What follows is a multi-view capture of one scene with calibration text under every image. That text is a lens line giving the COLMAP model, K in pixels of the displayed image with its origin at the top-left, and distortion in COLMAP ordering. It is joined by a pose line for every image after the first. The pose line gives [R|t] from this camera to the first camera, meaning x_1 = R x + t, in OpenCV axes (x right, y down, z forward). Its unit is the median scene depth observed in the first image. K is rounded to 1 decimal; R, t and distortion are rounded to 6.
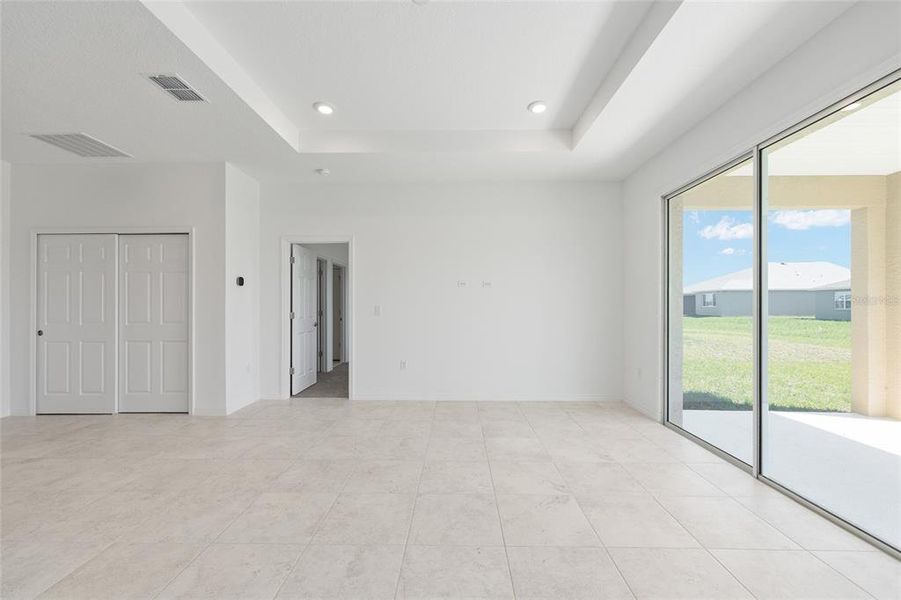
lens RADIAL K [[359.1, 0, 451.5], [0, 359.1, 305.9], [0, 0, 1]] dist [-0.000610, 0.000191]
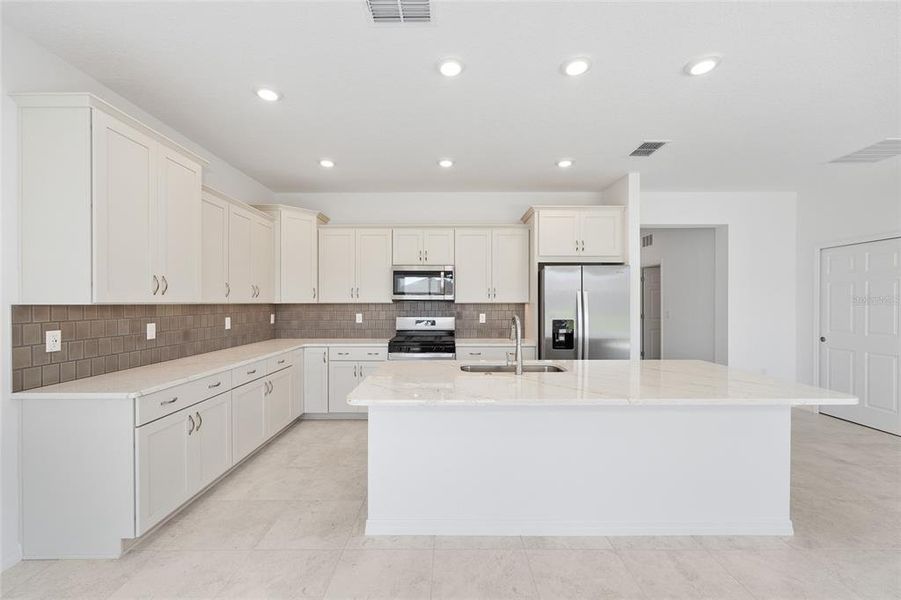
lens RADIAL K [[360.1, 0, 450.2], [0, 360.1, 303.0], [0, 0, 1]] dist [0.000071, 0.000024]
pose [[0.014416, 0.001444, -0.999895, -0.069961], [0.002332, 0.999996, 0.001478, -0.038767], [0.999893, -0.002353, 0.014413, -0.145774]]
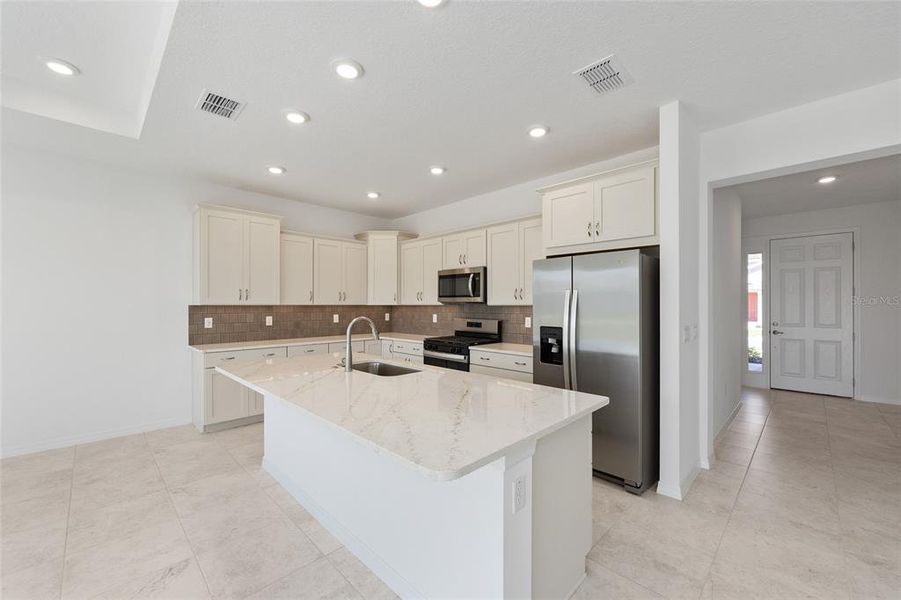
lens RADIAL K [[360.1, 0, 450.5], [0, 360.1, 304.8], [0, 0, 1]] dist [0.000071, 0.000024]
pose [[-0.696560, -0.000564, -0.717498, -0.328417], [-0.000177, 1.000000, -0.000614, -0.037750], [0.717498, -0.000301, -0.696560, 0.545009]]
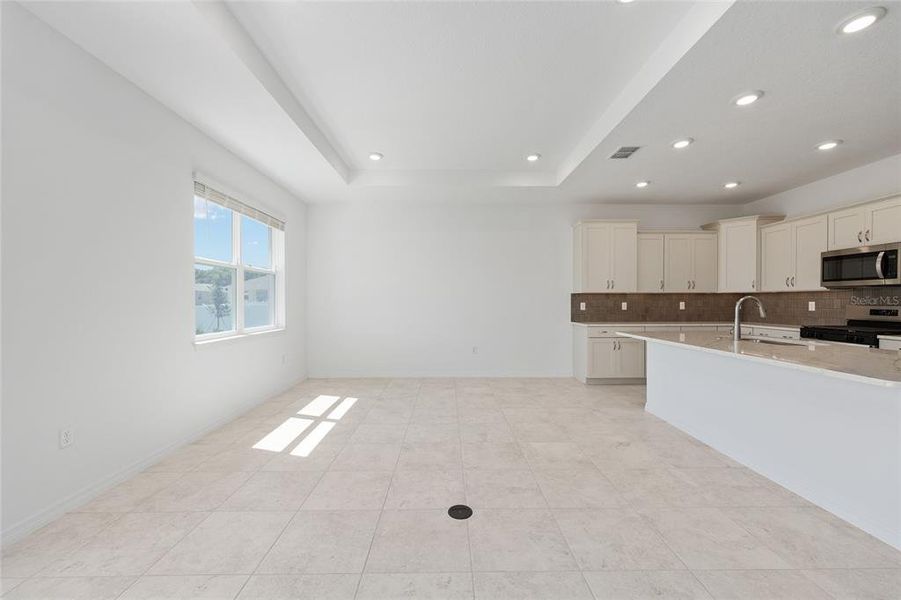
lens RADIAL K [[360.1, 0, 451.2], [0, 360.1, 303.3], [0, 0, 1]] dist [0.000071, 0.000024]
pose [[-0.999678, 0.000925, -0.025361, -0.025374], [0.000771, 0.999981, 0.006108, -0.006176], [0.025366, 0.006086, -0.999660, 0.731586]]
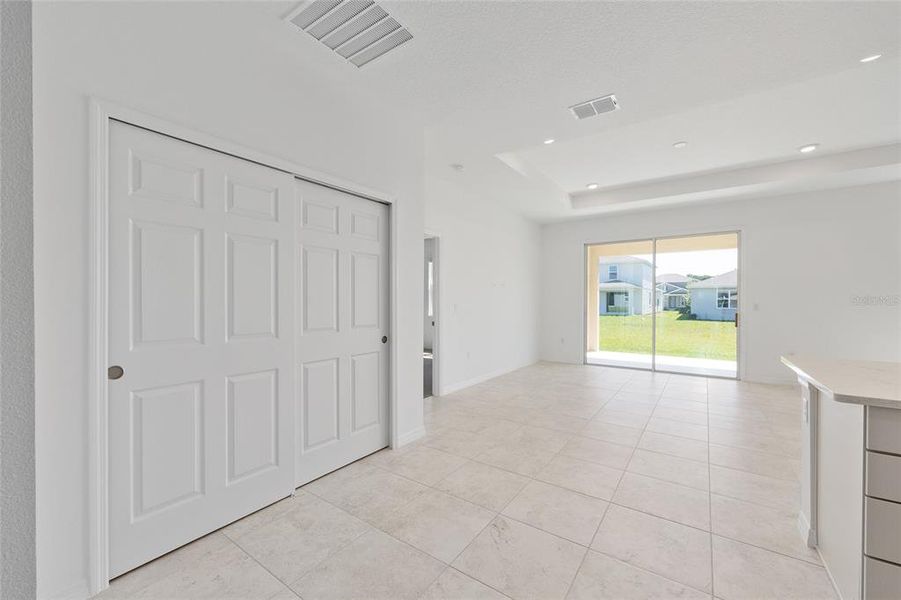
lens RADIAL K [[360.1, 0, 450.4], [0, 360.1, 299.8], [0, 0, 1]] dist [0.000071, 0.000024]
pose [[0.565860, 0.004658, 0.824488, -1.261539], [-0.000340, 0.999985, -0.005417, -0.002298], [-0.824501, 0.002785, 0.565853, 0.473360]]
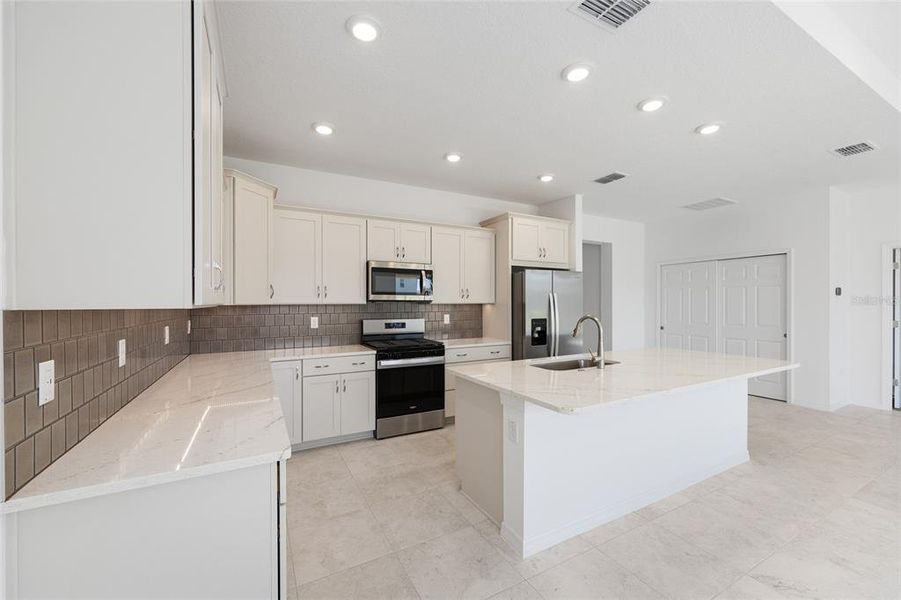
lens RADIAL K [[360.1, 0, 450.9], [0, 360.1, 303.2], [0, 0, 1]] dist [0.000071, 0.000024]
pose [[0.490284, 0.001012, -0.871562, -0.224859], [0.003421, 0.999989, 0.003086, -0.041676], [0.871556, -0.004495, 0.490275, -0.579015]]
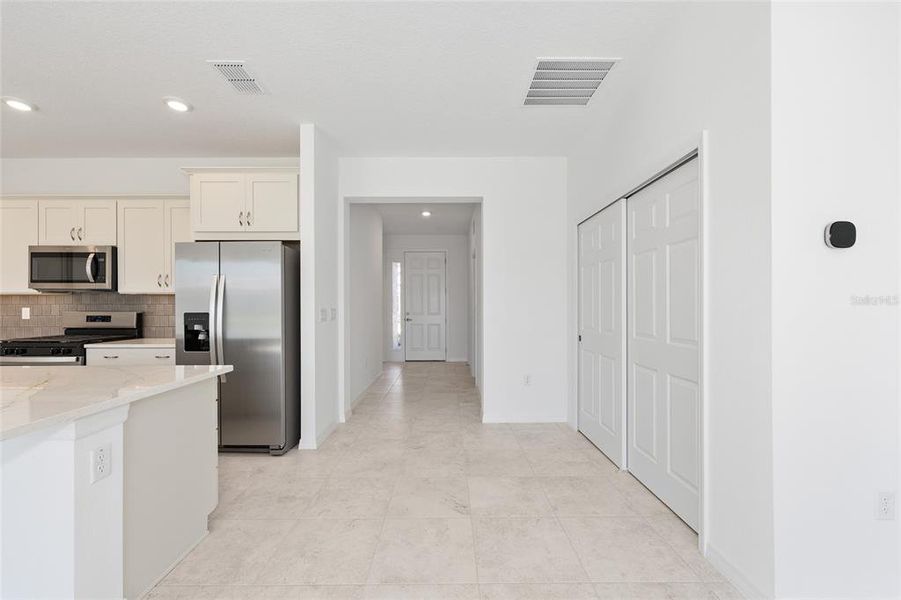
lens RADIAL K [[360.1, 0, 447.9], [0, 360.1, 305.2], [0, 0, 1]] dist [0.000071, 0.000024]
pose [[0.017226, -0.000219, -0.999852, -0.279203], [0.003874, 0.999992, -0.000152, -0.005485], [0.999844, -0.003871, 0.017227, 0.666853]]
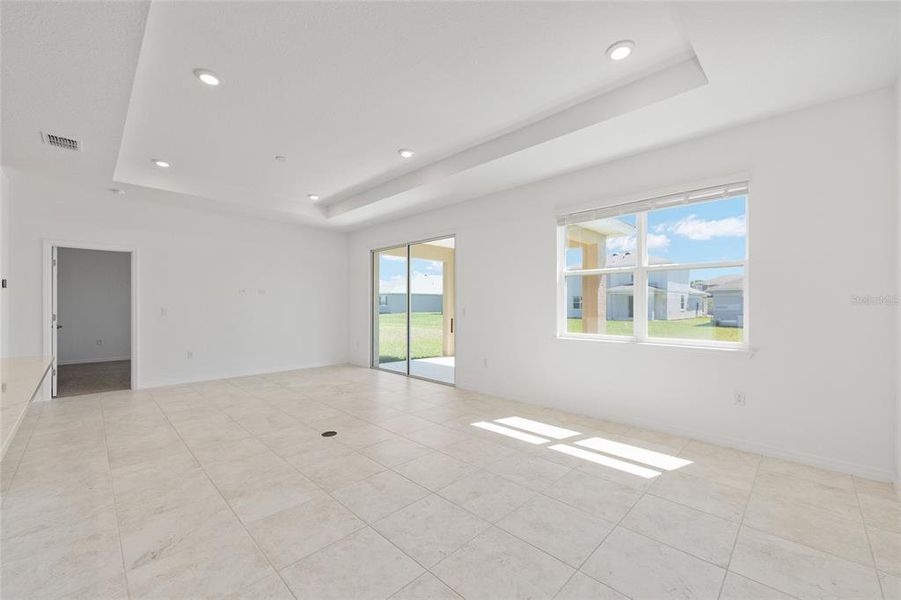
lens RADIAL K [[359.1, 0, 450.2], [0, 359.1, 301.8], [0, 0, 1]] dist [-0.000610, 0.000191]
pose [[0.689959, 0.007164, 0.723813, -0.479348], [-0.000325, 0.999954, -0.009588, -0.009556], [-0.723848, 0.006380, 0.689930, -0.598400]]
